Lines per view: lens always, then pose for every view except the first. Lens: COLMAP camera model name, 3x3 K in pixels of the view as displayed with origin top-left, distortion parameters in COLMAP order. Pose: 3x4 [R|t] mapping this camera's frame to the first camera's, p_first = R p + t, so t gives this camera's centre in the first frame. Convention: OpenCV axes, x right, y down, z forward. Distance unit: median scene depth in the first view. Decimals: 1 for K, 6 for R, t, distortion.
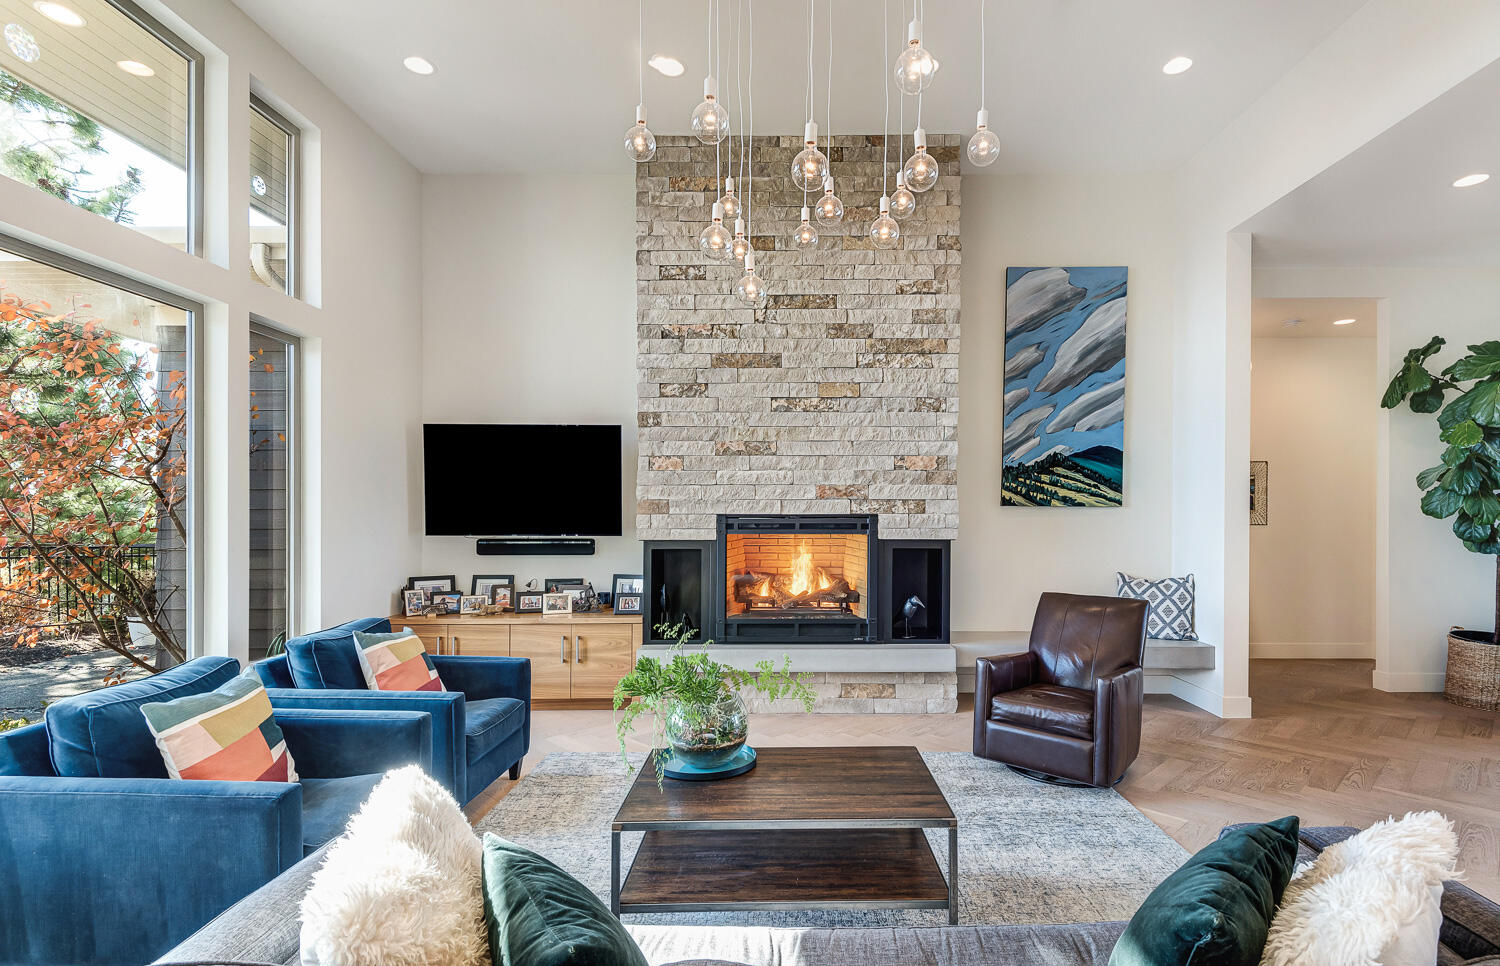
lens RADIAL K [[719.5, 0, 747.8], [0, 719.5, 509.5], [0, 0, 1]] dist [0.014871, -0.002431]
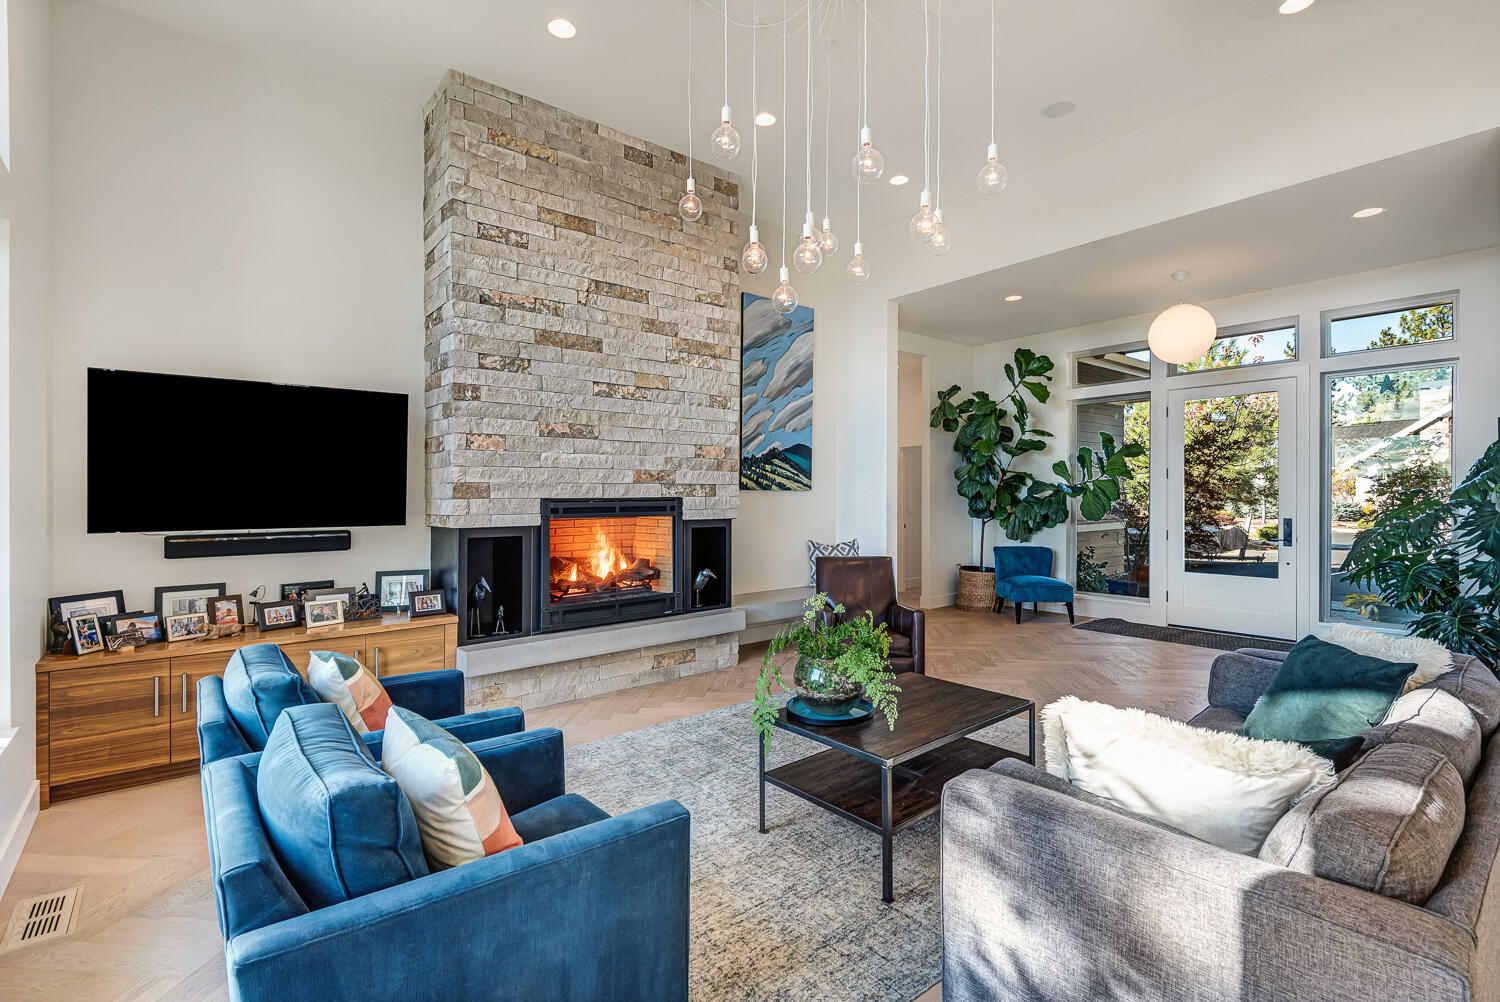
lens RADIAL K [[696.3, 0, 752.9], [0, 696.3, 495.4], [0, 0, 1]] dist [0.016146, -0.010758]
pose [[0.761748, -0.004361, 0.647858, -0.426172], [0.004534, 0.999989, 0.001400, 0.002682], [-0.647857, 0.001871, 0.761760, 0.114869]]
